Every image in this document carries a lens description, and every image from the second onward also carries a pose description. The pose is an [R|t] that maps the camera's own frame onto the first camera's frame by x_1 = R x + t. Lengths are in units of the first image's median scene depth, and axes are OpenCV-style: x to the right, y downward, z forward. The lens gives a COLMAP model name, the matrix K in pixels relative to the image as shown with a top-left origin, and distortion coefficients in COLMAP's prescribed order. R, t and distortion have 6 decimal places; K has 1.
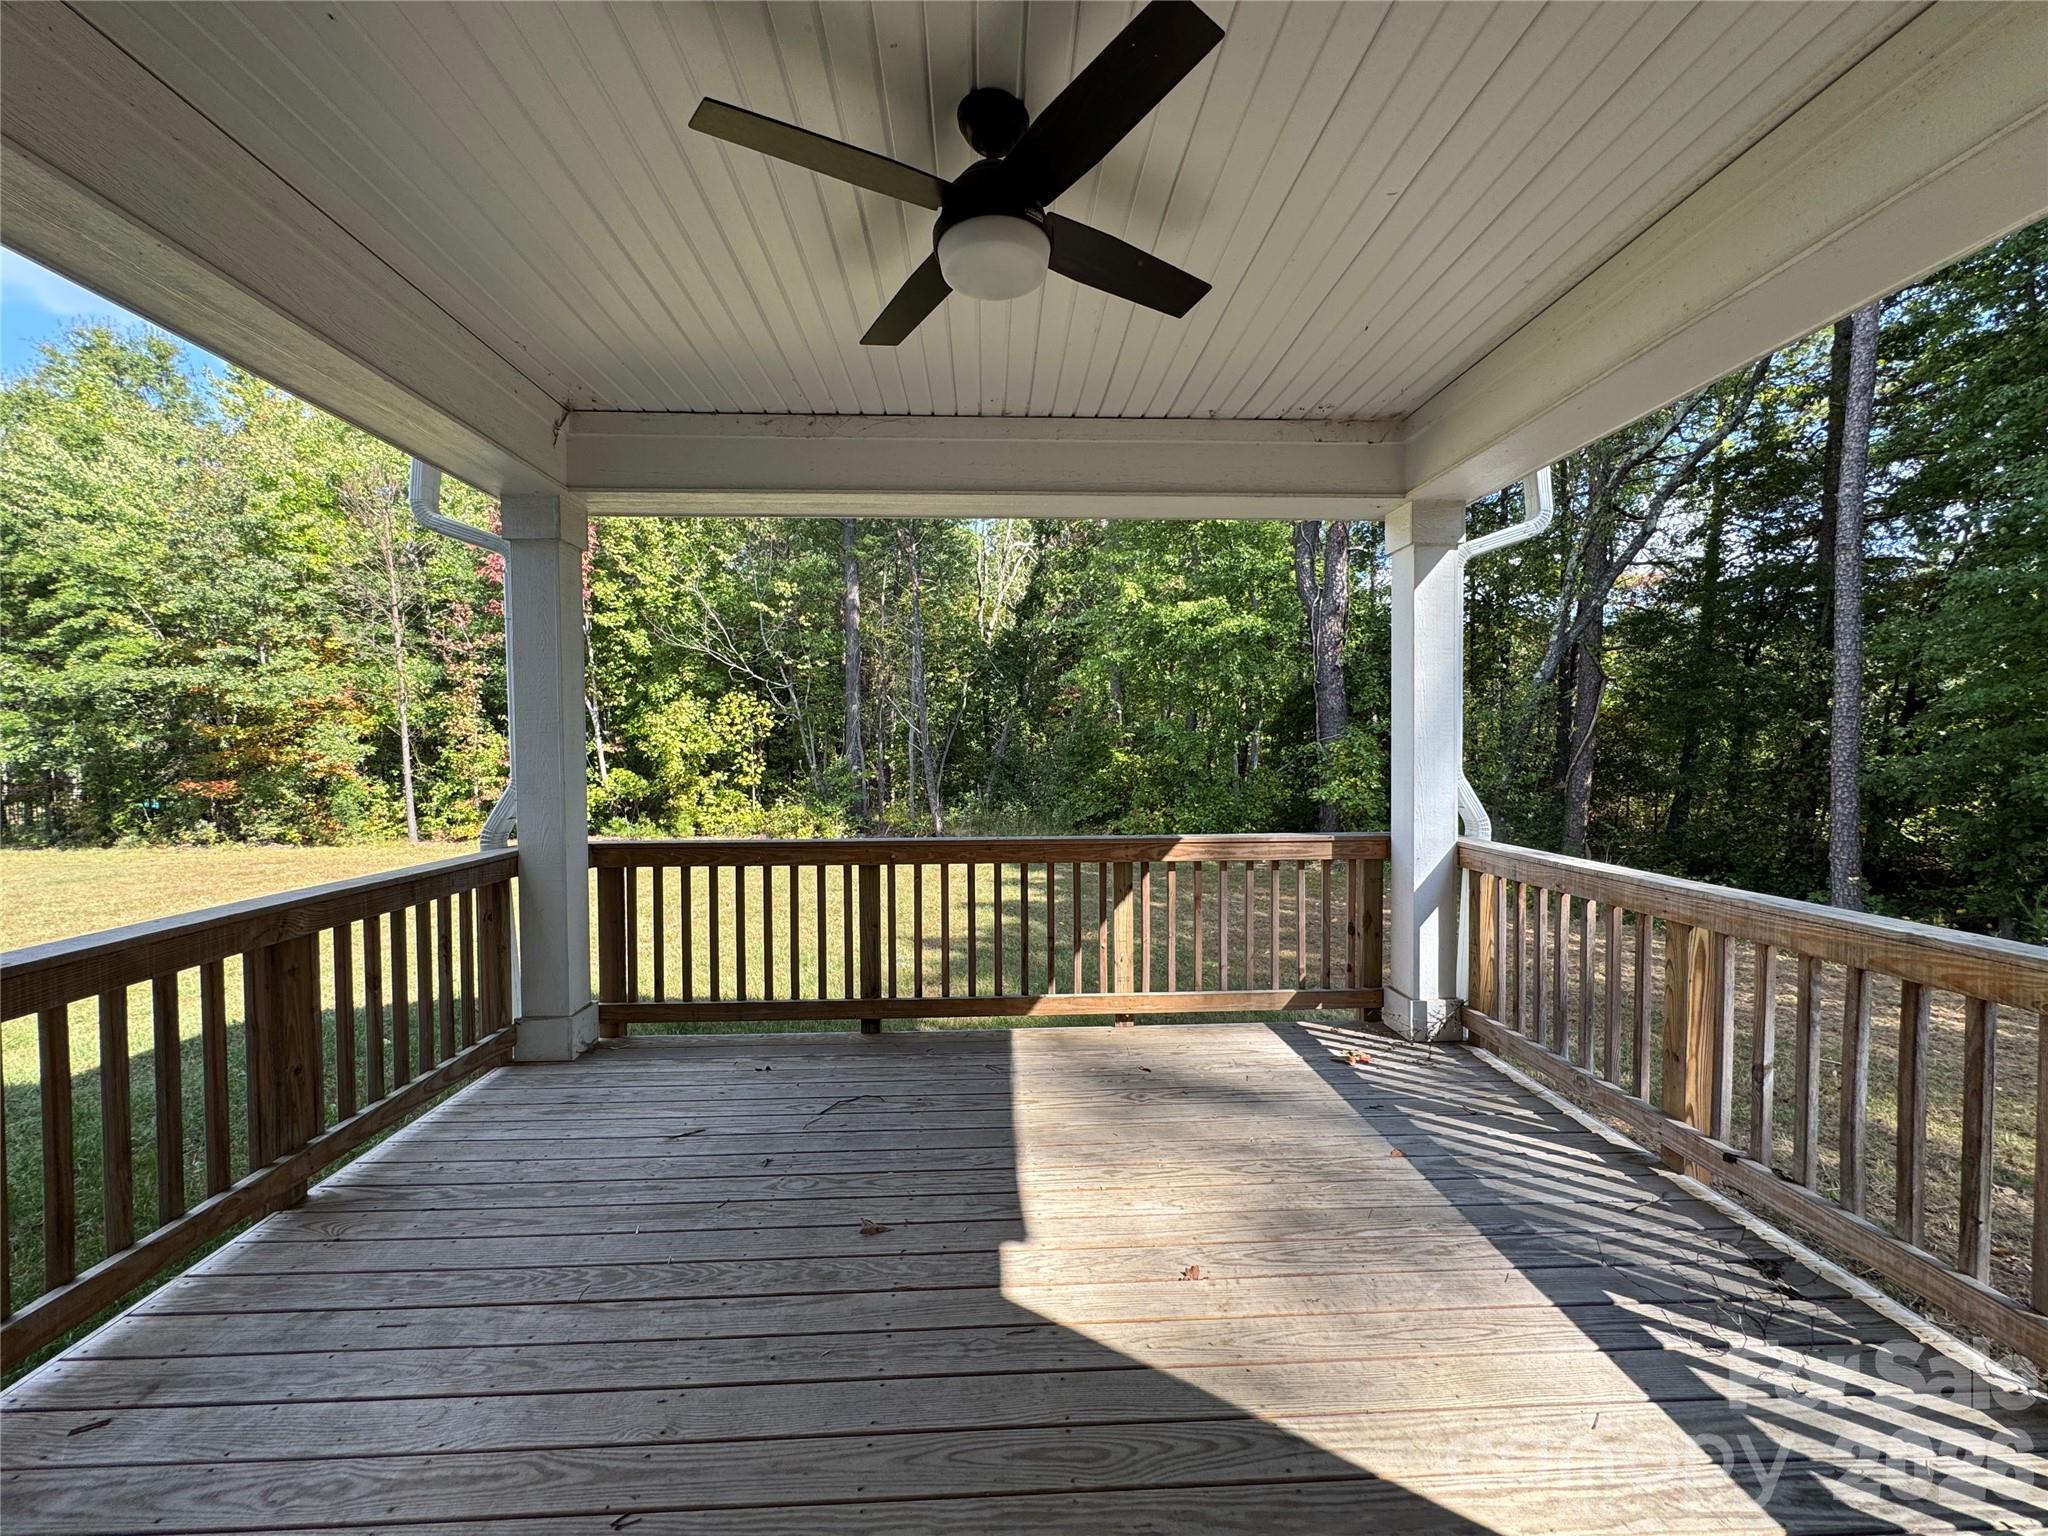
lens RADIAL K [[819.9, 0, 1023.0], [0, 819.9, 765.4], [0, 0, 1]] dist [-0.002579, 0.000005]
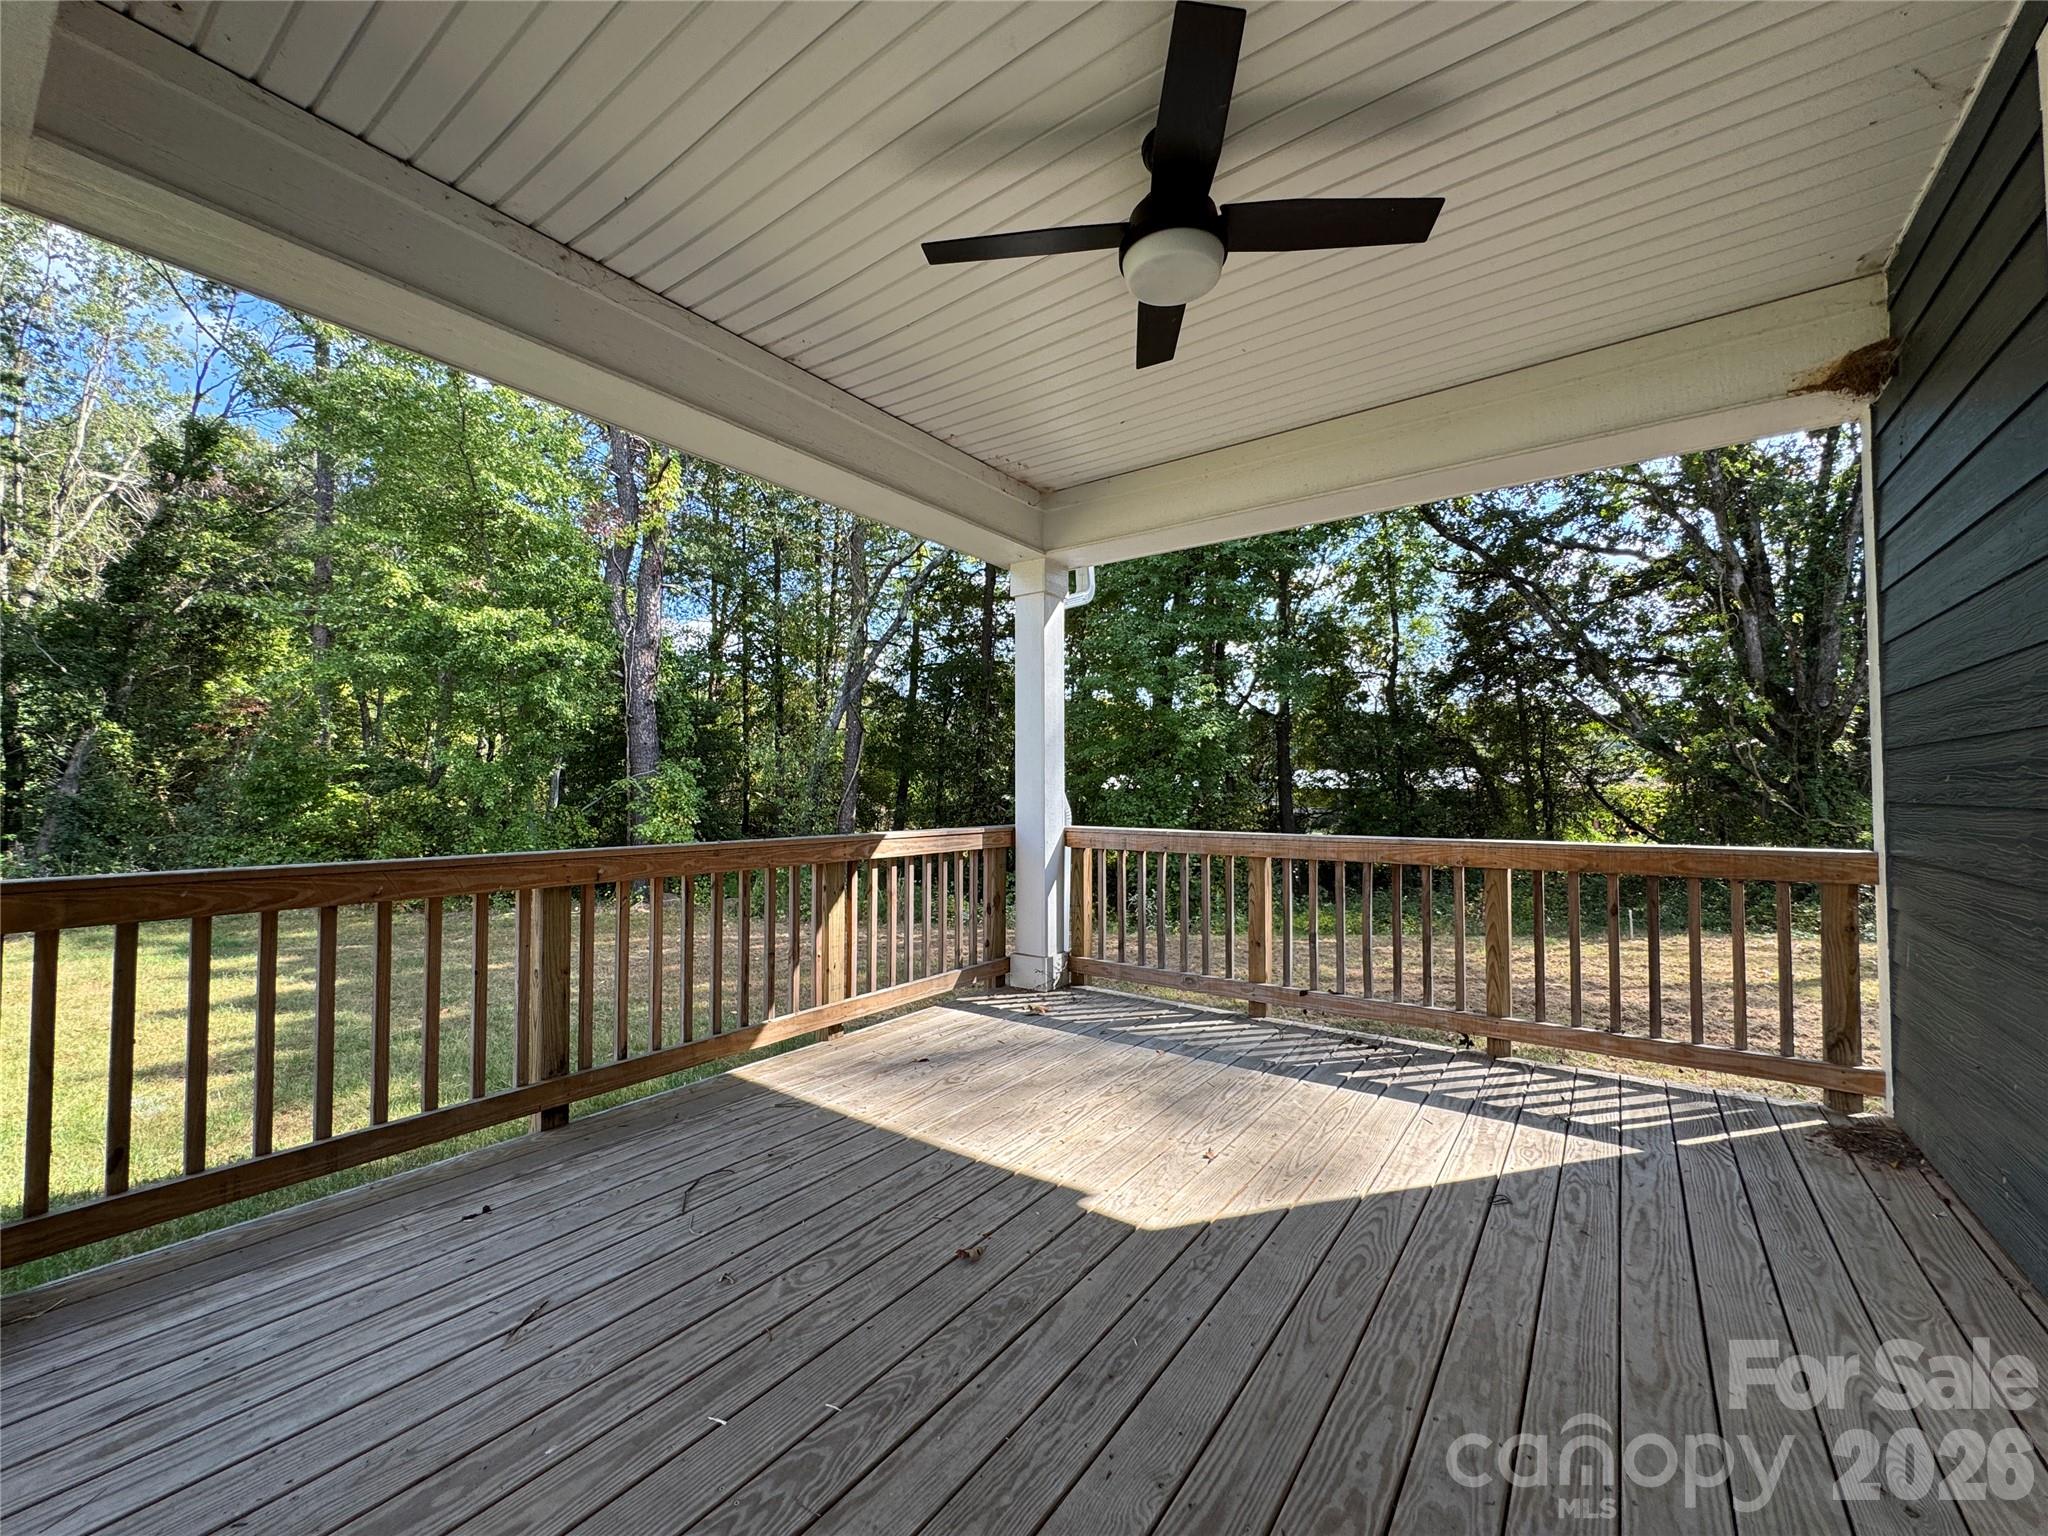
lens RADIAL K [[819.9, 0, 1023.0], [0, 819.9, 765.4], [0, 0, 1]] dist [-0.002579, 0.000005]
pose [[0.620793, 0.033302, 0.783267, -0.502174], [0.012886, 0.998529, -0.052668, 0.060454], [-0.783869, 0.042789, 0.619451, 0.243733]]
